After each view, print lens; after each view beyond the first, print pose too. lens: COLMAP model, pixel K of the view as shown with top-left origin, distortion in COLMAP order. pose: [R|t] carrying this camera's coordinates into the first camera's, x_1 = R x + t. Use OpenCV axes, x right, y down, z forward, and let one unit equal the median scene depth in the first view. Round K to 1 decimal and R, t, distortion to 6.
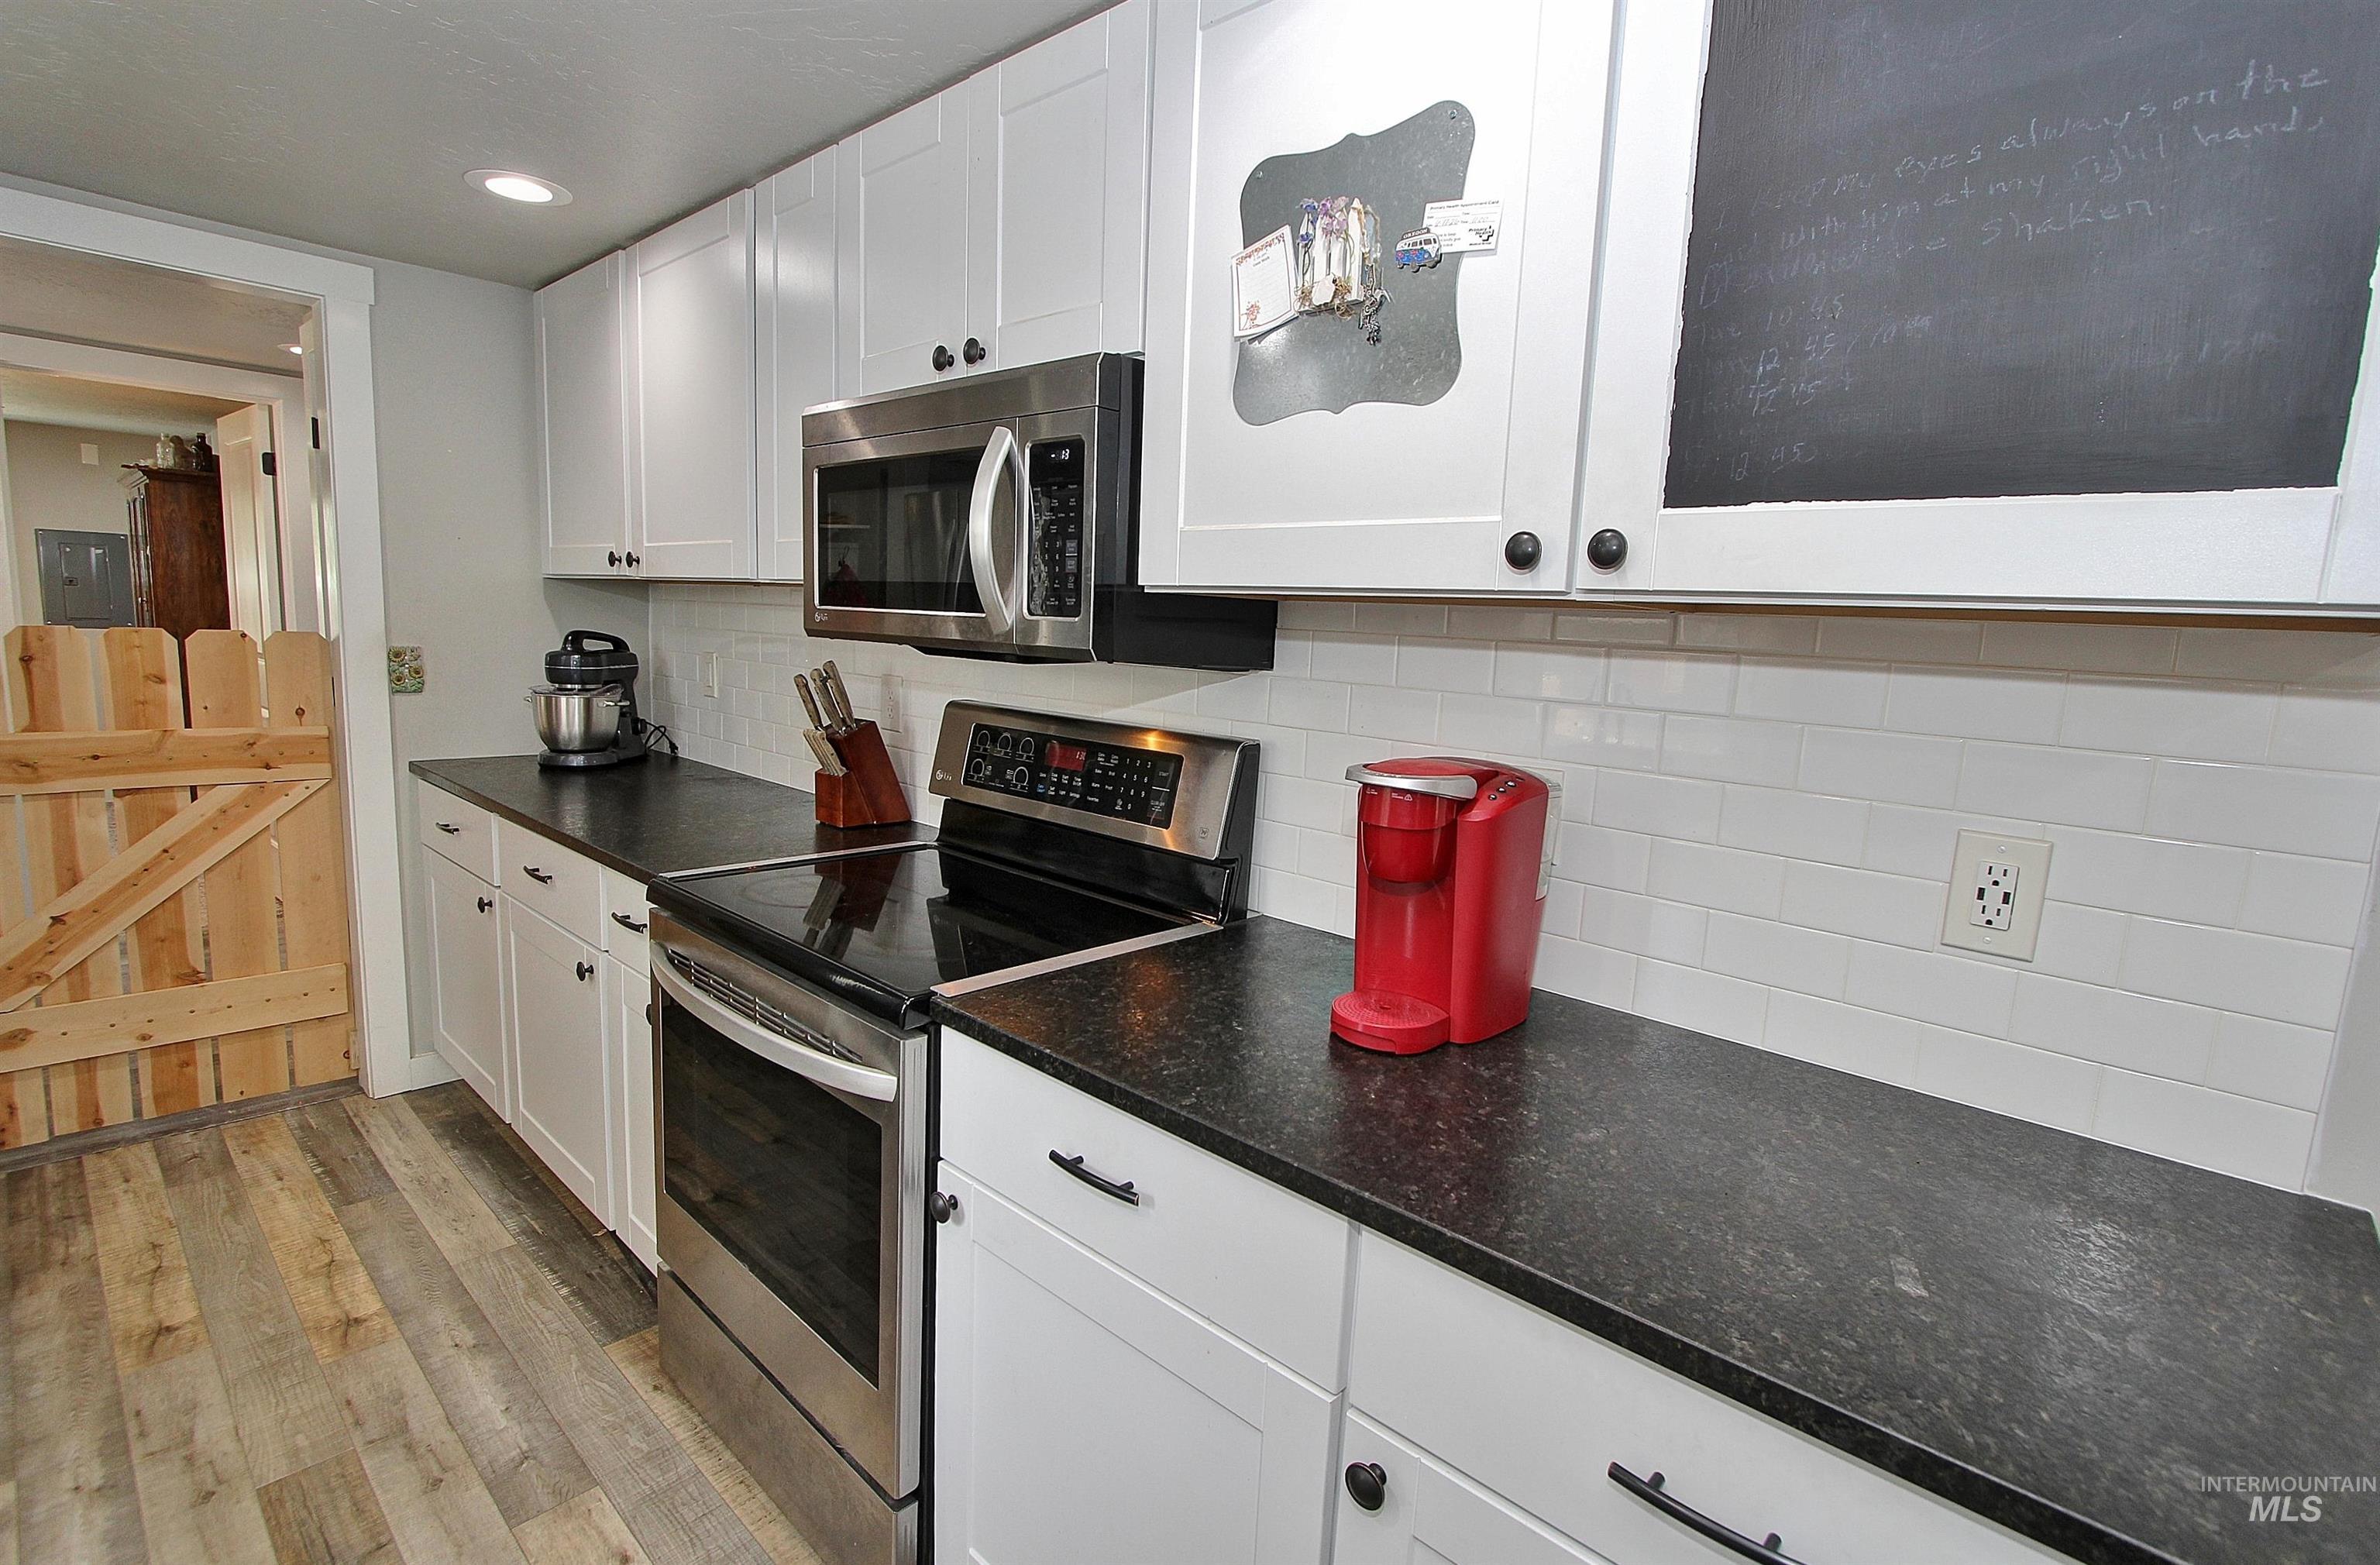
lens RADIAL K [[1107.4, 0, 1184.0], [0, 1107.4, 783.2], [0, 0, 1]] dist [-0.019008, 0.004572]
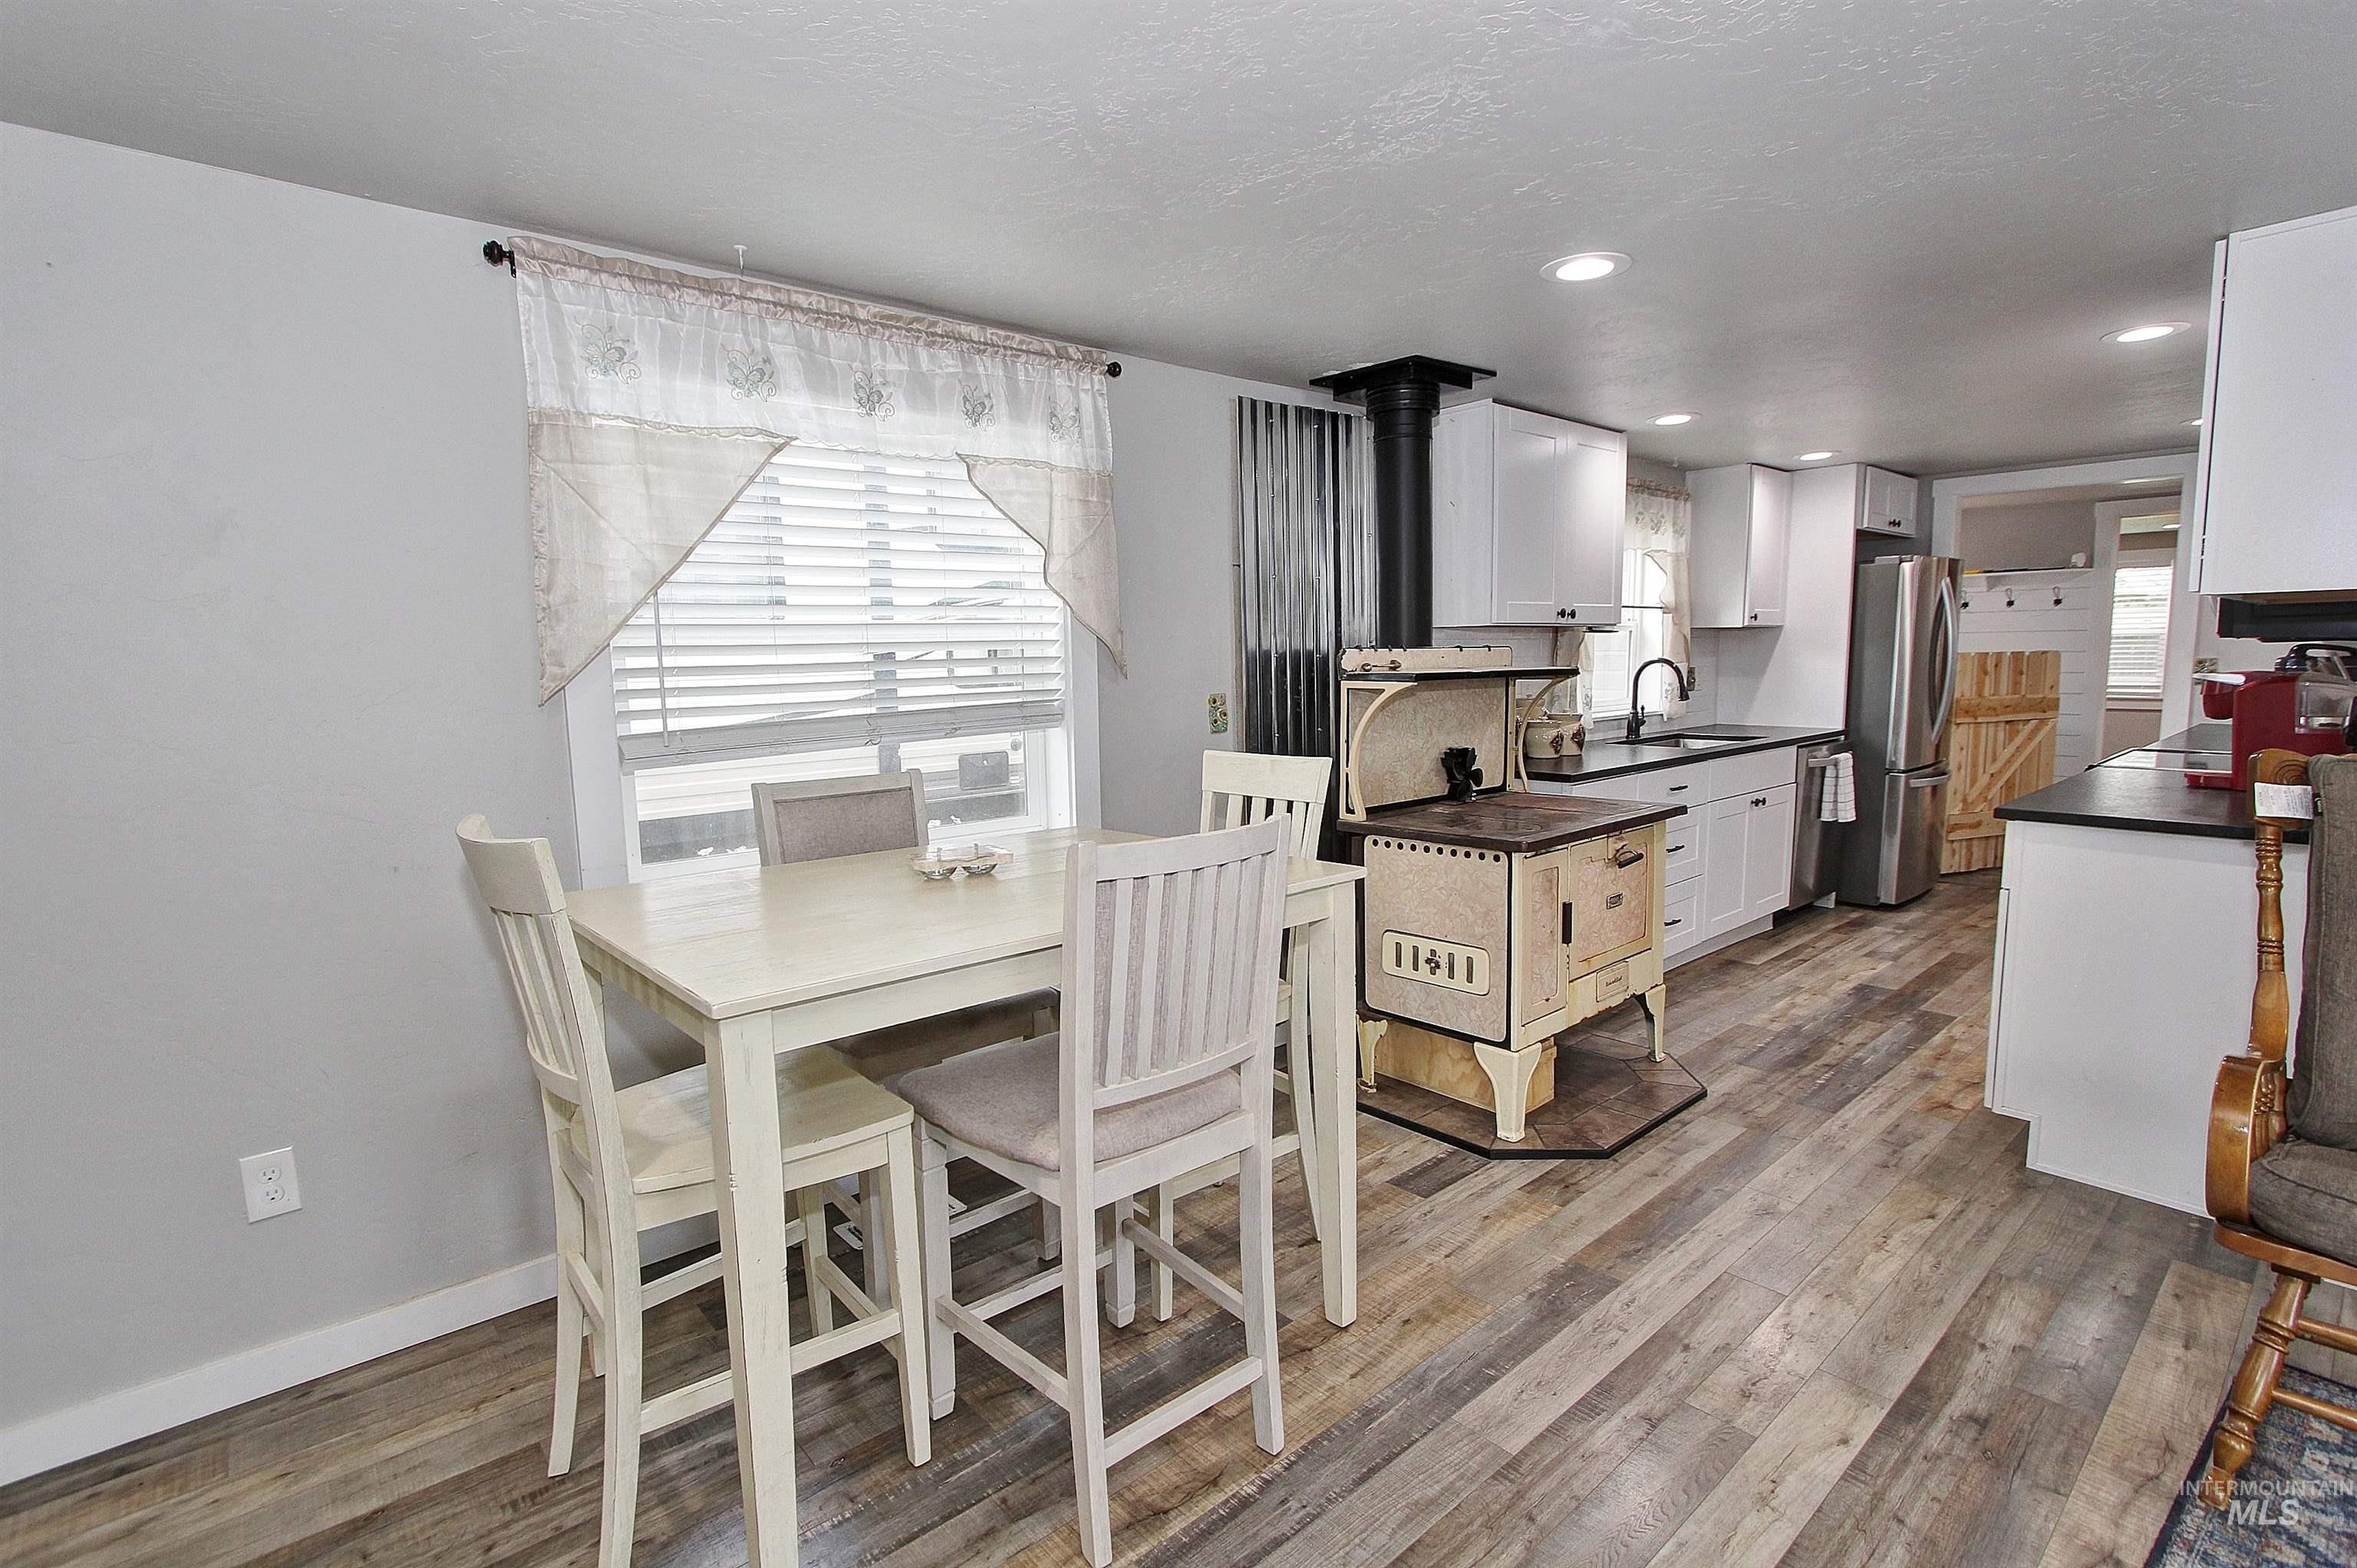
lens RADIAL K [[1089.6, 0, 1168.2], [0, 1089.6, 788.8], [0, 0, 1]] dist [-0.014583, 0.000756]
pose [[-0.116264, 0.078979, -0.990073, 1.400294], [-0.127885, 0.987345, 0.093778, 0.155181], [0.984951, 0.137518, -0.104693, -0.500611]]
